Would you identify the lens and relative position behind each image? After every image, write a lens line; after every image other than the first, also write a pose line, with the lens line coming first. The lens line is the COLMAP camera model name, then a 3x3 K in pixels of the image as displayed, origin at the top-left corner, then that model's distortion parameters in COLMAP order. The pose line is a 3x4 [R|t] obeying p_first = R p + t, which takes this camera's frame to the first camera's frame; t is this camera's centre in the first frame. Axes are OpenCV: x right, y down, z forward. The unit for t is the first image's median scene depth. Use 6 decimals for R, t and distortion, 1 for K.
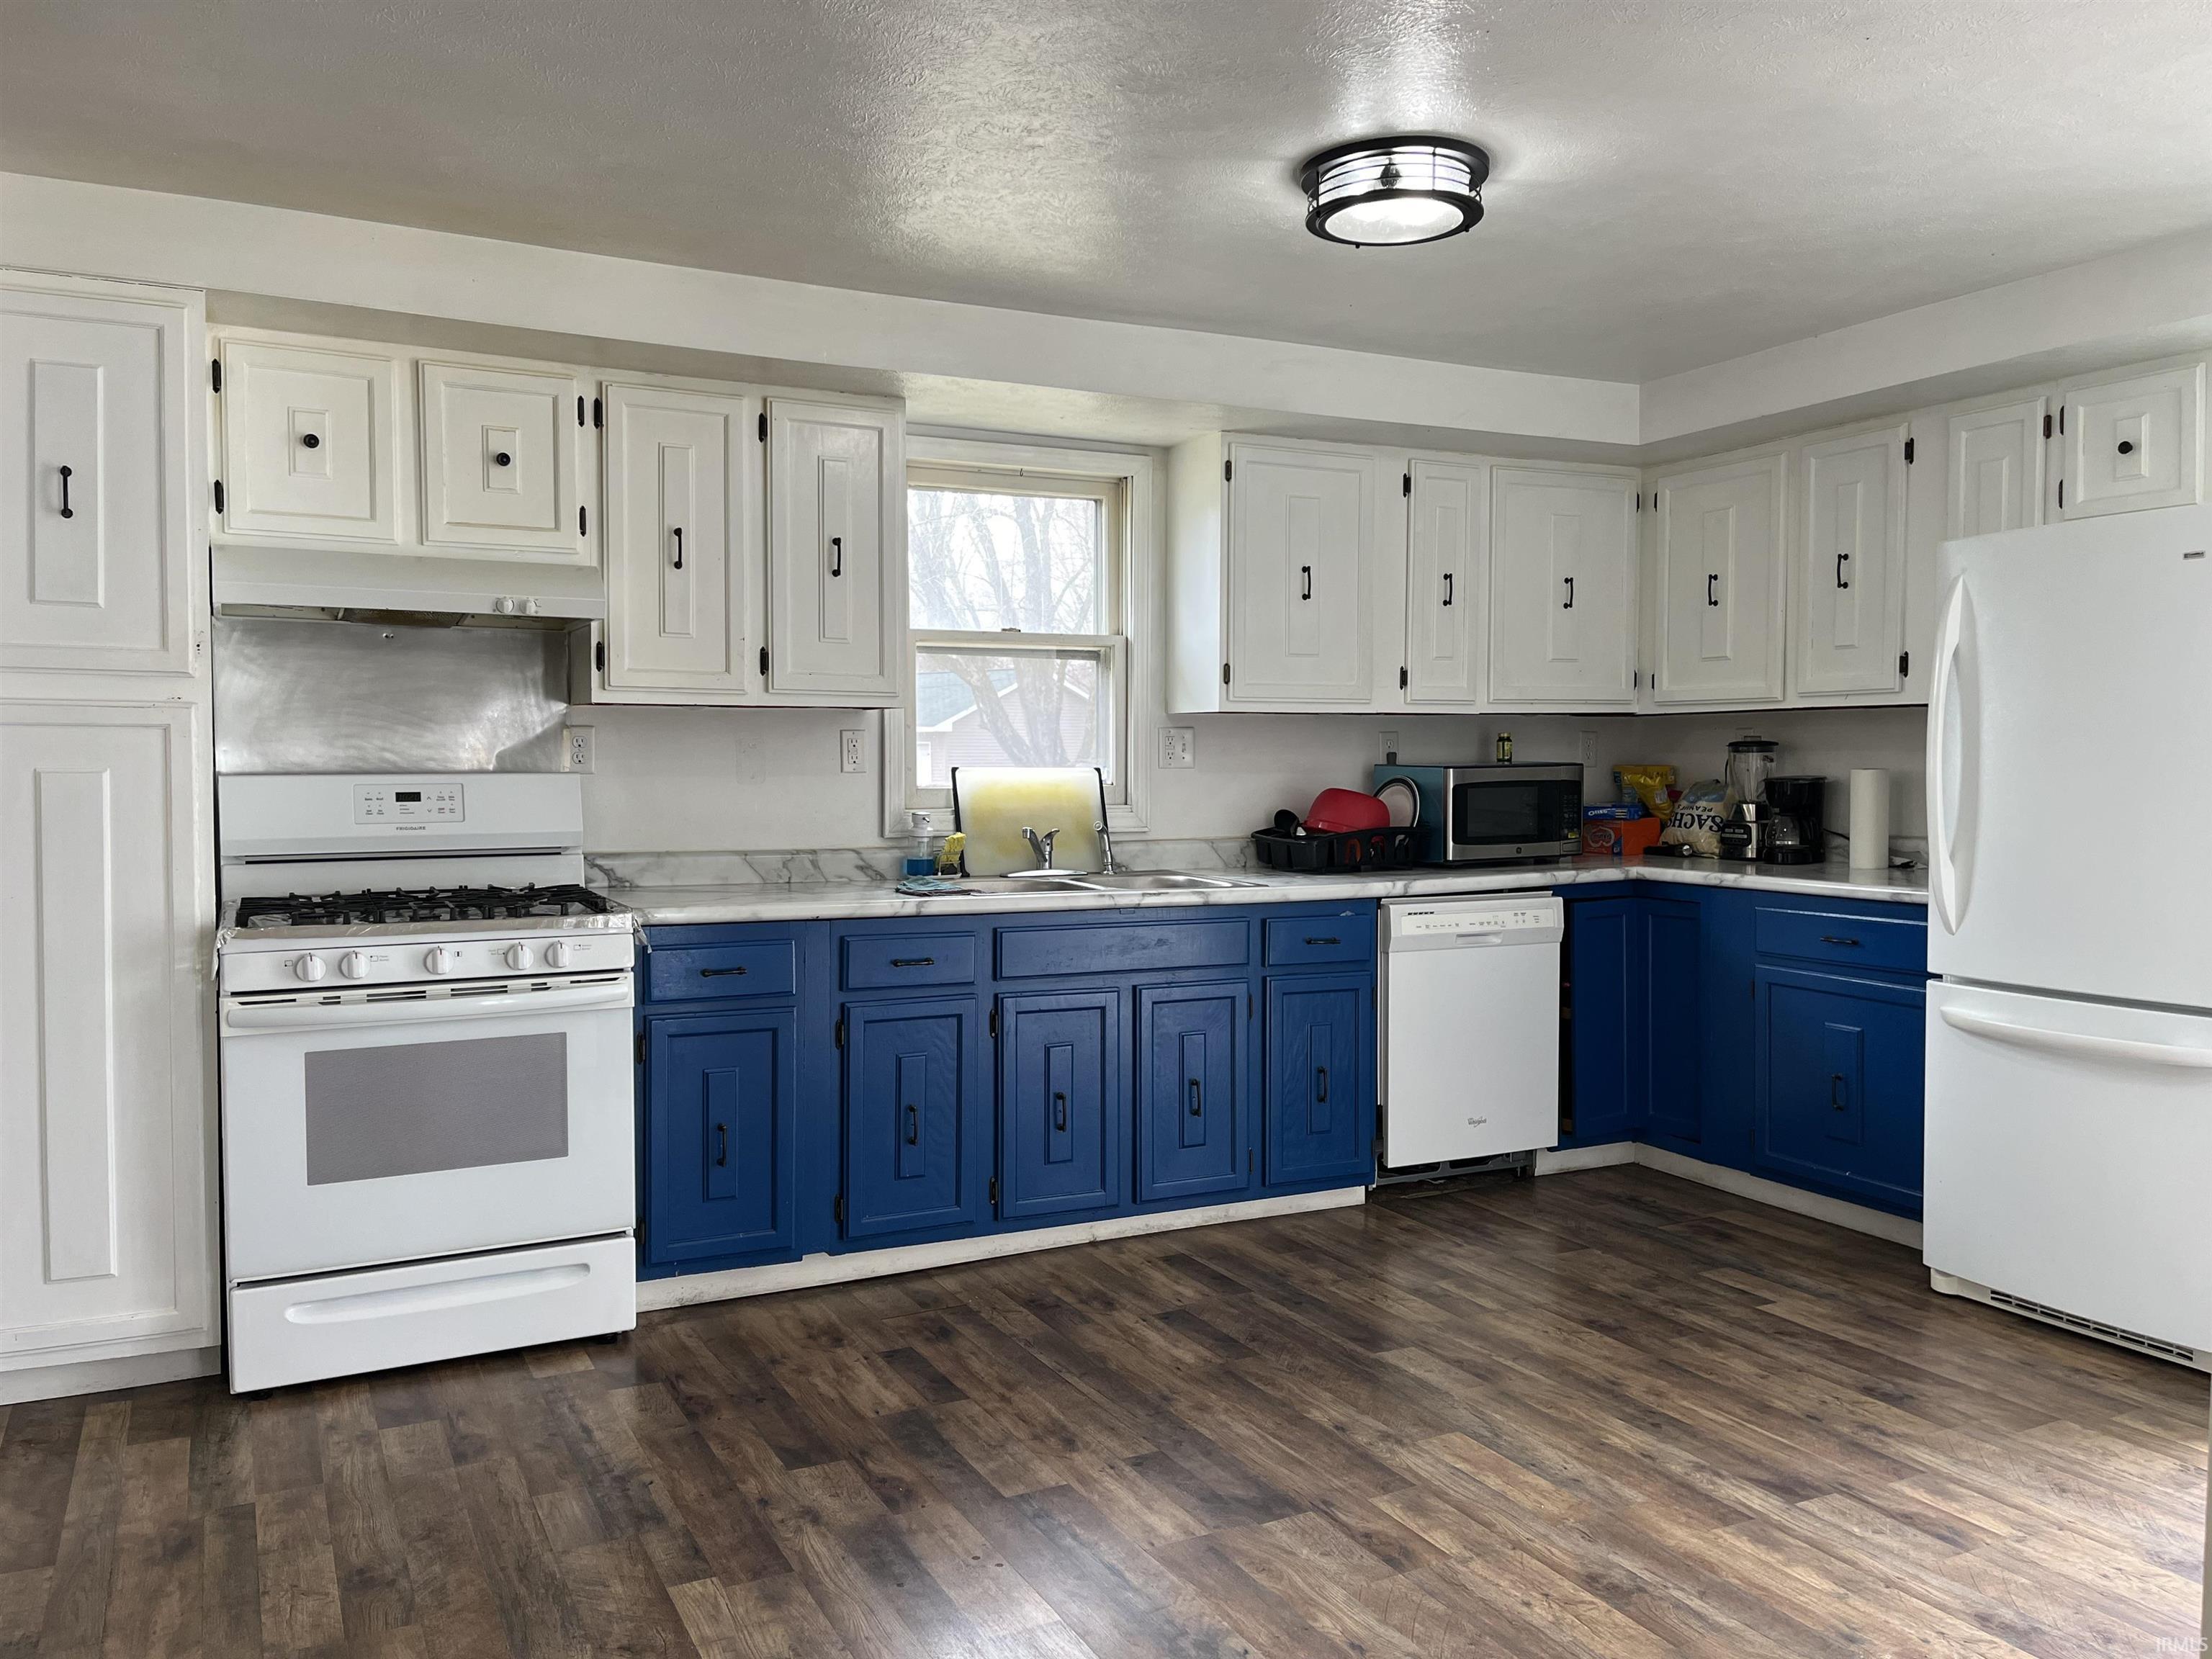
lens RADIAL K [[1678.3, 0, 1106.9], [0, 1678.3, 832.4], [0, 0, 1]] dist [0.069766, -0.096558]
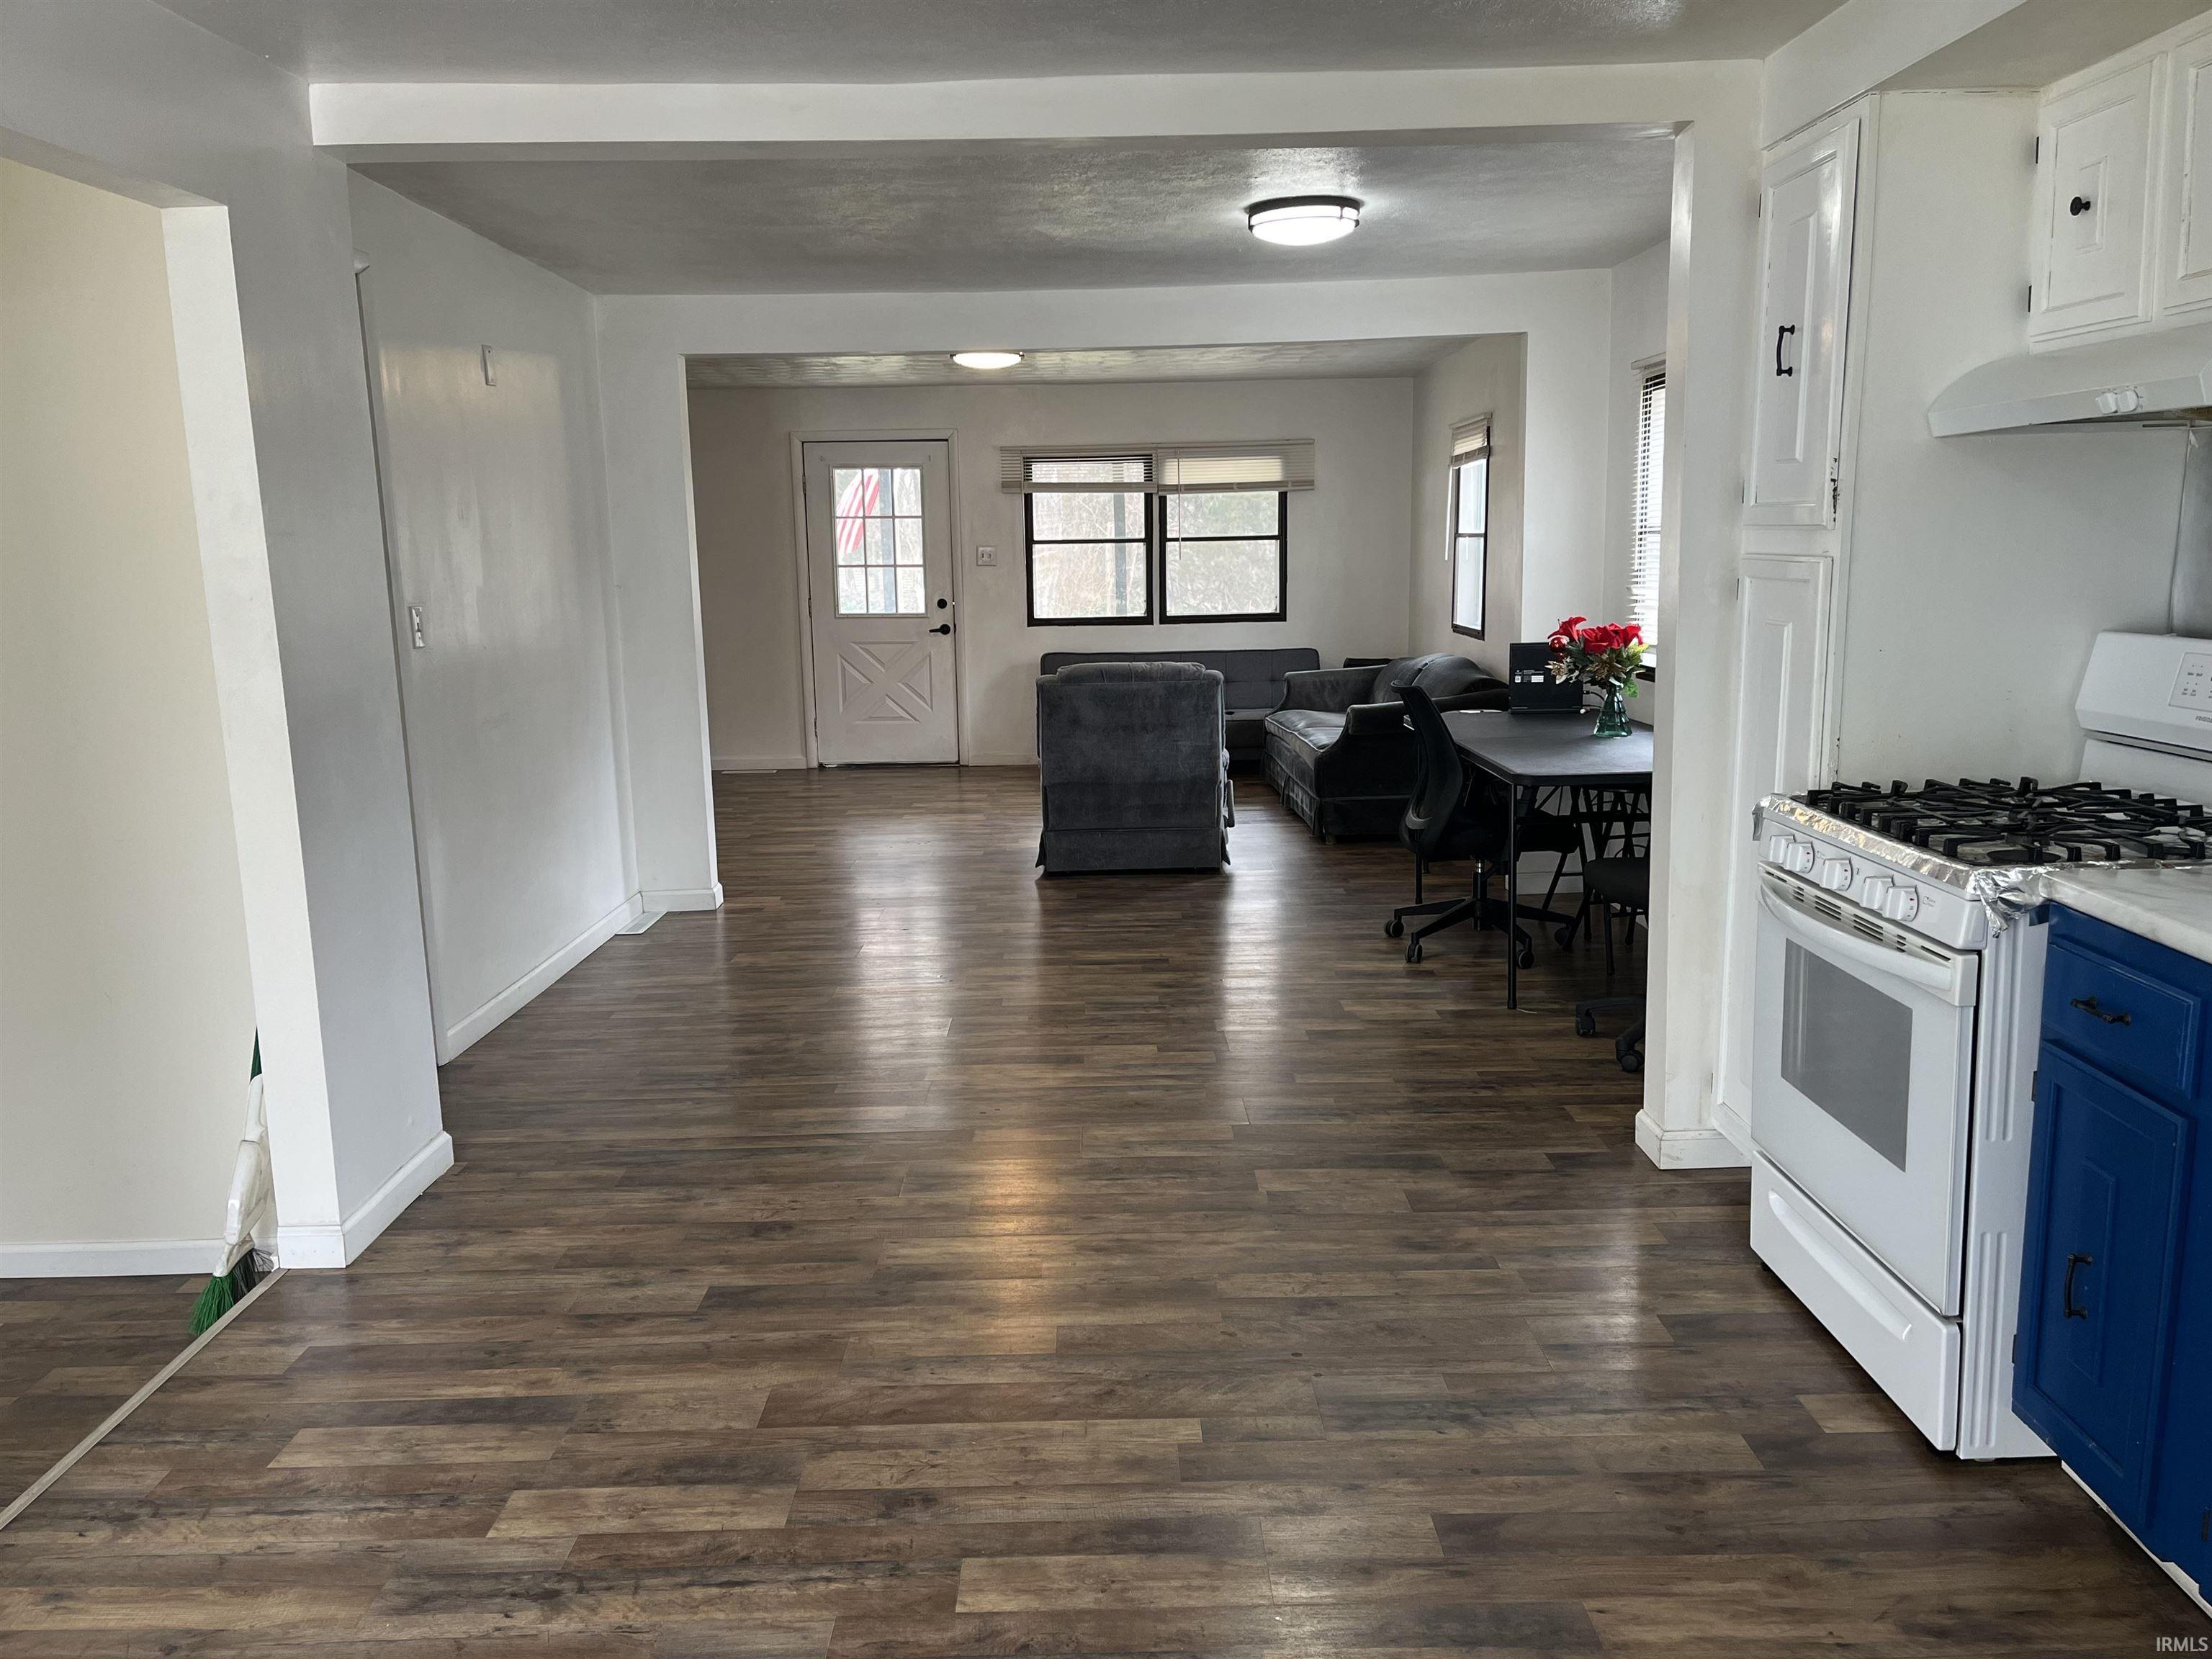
lens RADIAL K [[1678.3, 0, 1108.2], [0, 1678.3, 840.7], [0, 0, 1]] dist [0.069766, -0.096558]
pose [[-0.456108, 0.162440, -0.874974, 0.504640], [-0.020423, 0.981030, 0.192776, -0.094215], [0.889690, 0.105796, -0.444138, 1.083047]]
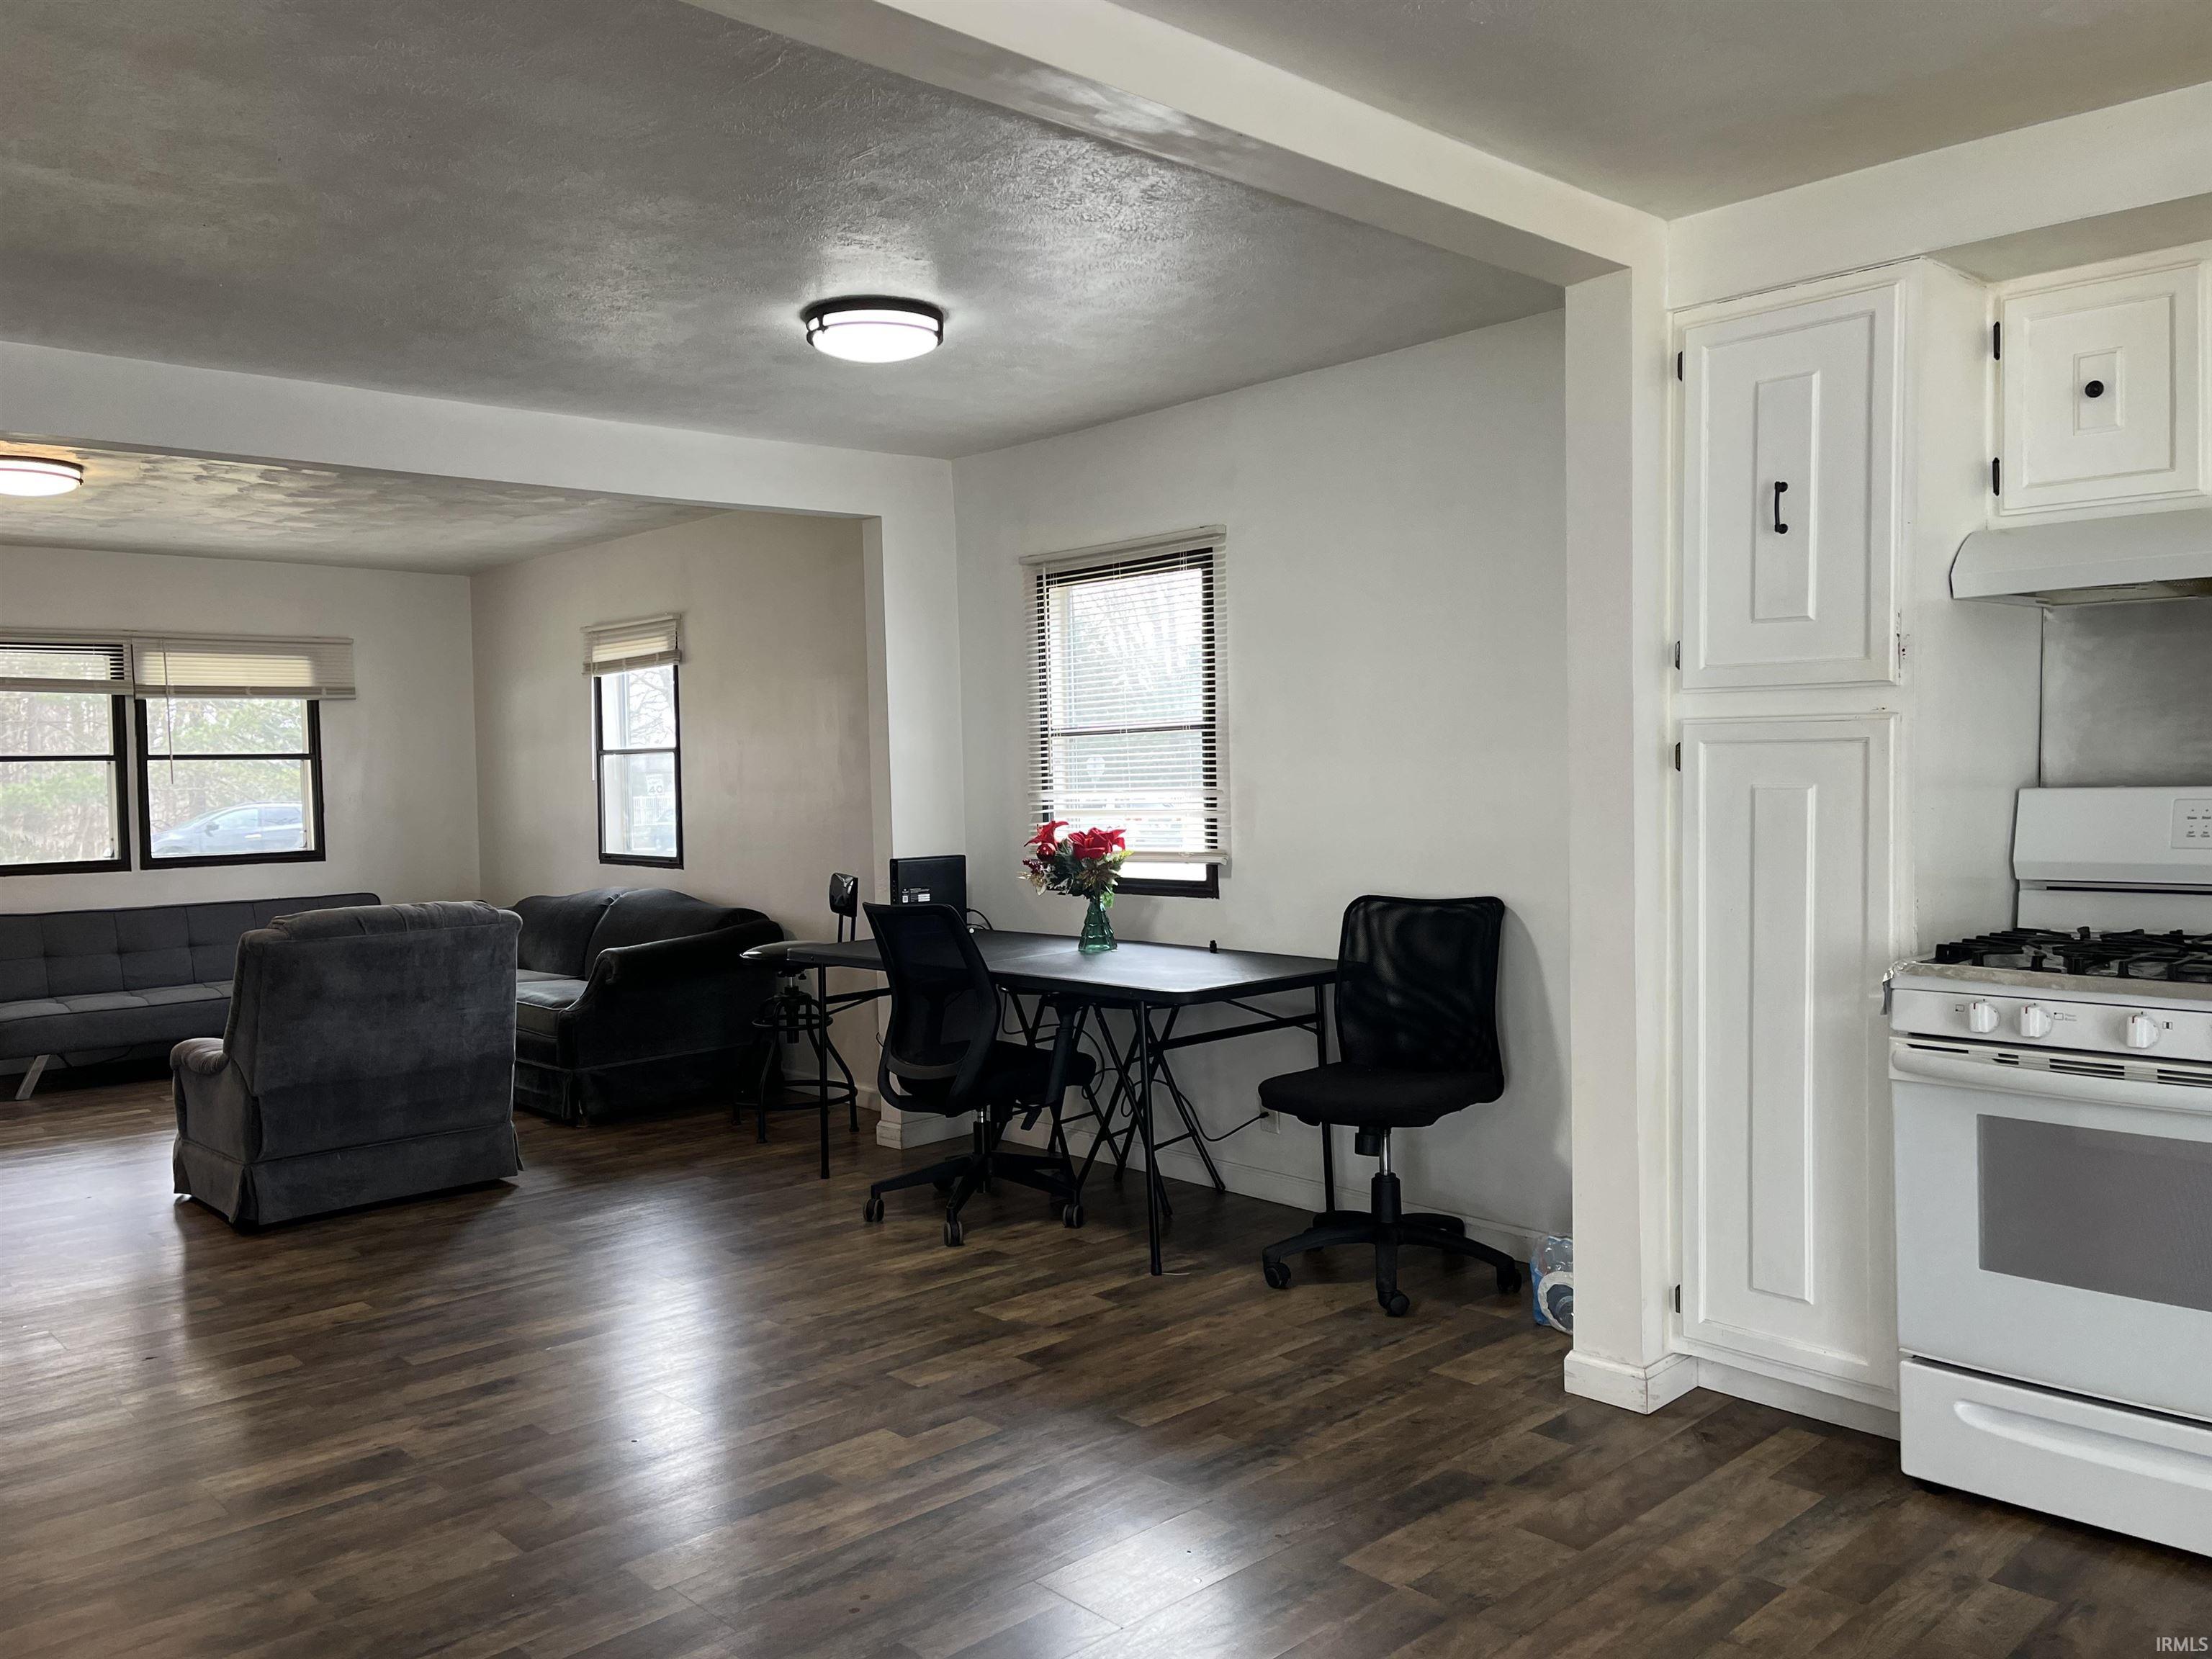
lens RADIAL K [[1678.3, 0, 1103.1], [0, 1678.3, 833.5], [0, 0, 1]] dist [0.069766, -0.096558]
pose [[0.265938, 0.030852, -0.963496, 0.237131], [-0.023383, 0.999400, 0.025547, -0.024355], [0.963707, 0.015735, 0.266500, 0.342747]]
